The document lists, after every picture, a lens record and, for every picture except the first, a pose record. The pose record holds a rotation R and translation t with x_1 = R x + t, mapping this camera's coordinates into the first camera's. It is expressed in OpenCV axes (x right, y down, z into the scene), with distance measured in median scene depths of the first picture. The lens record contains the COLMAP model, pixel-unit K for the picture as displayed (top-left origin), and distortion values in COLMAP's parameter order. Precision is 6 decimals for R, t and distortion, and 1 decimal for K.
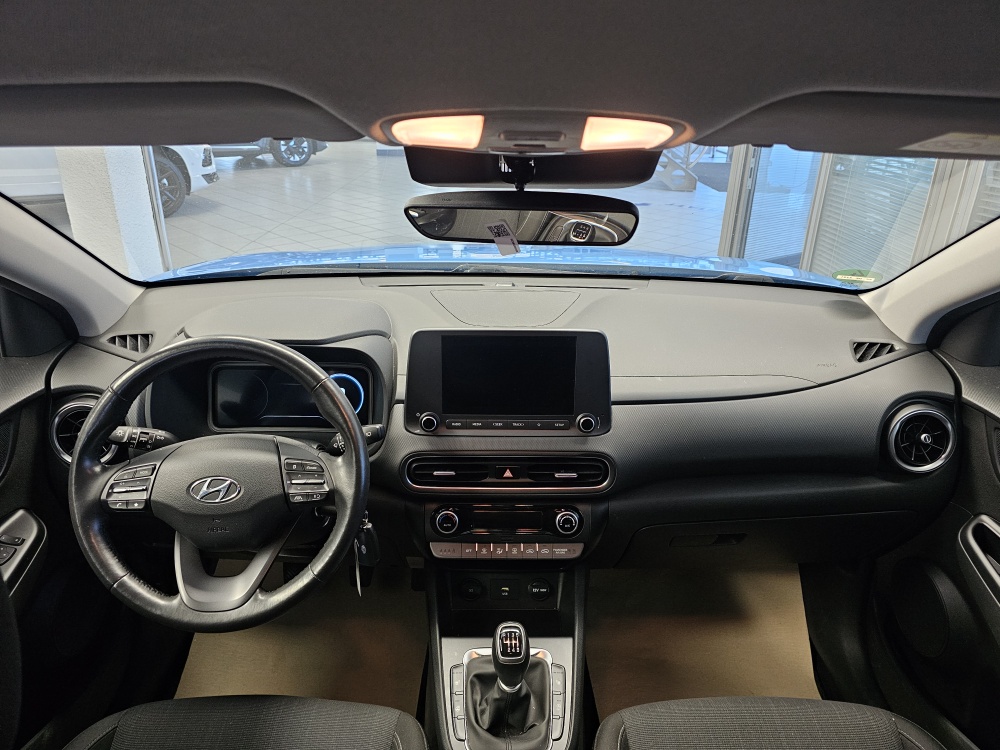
lens RADIAL K [[670.7, 0, 498.8], [0, 670.7, 369.1], [0, 0, 1]] dist [0.087600, -0.086707]
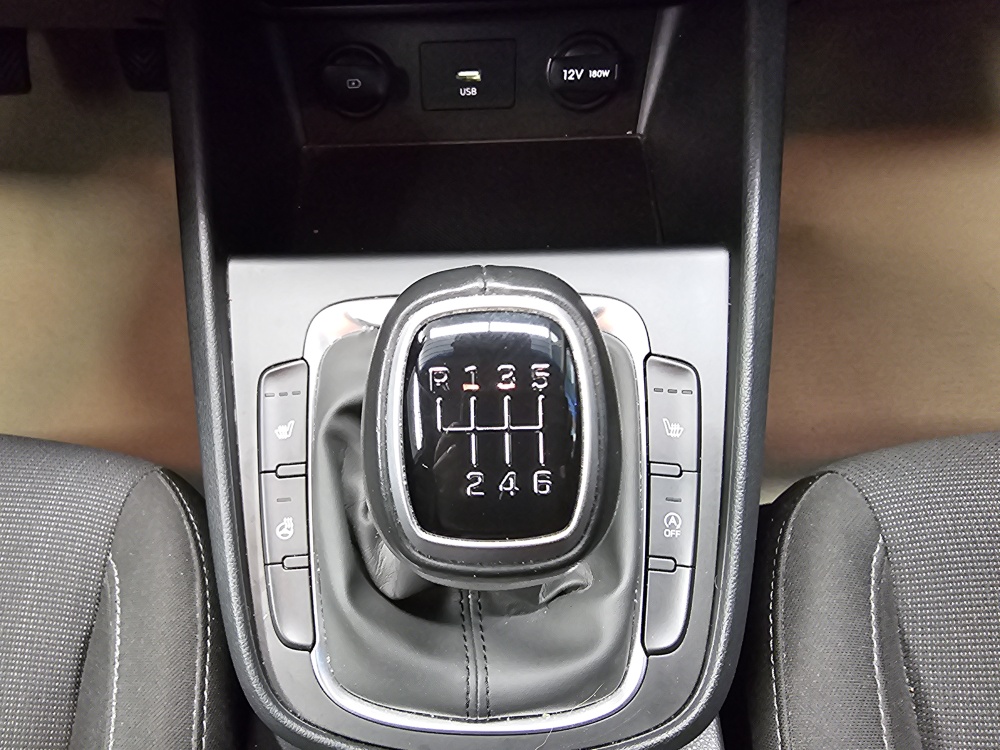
lens RADIAL K [[673.7, 0, 428.6], [0, 673.7, 373.5], [0, 0, 1]] dist [-0.003384, -0.000189]
pose [[0.997738, -0.006540, -0.066904, 0.013306], [0.048782, 0.755218, 0.653656, 0.276283], [0.046252, -0.655441, 0.753829, 0.821018]]
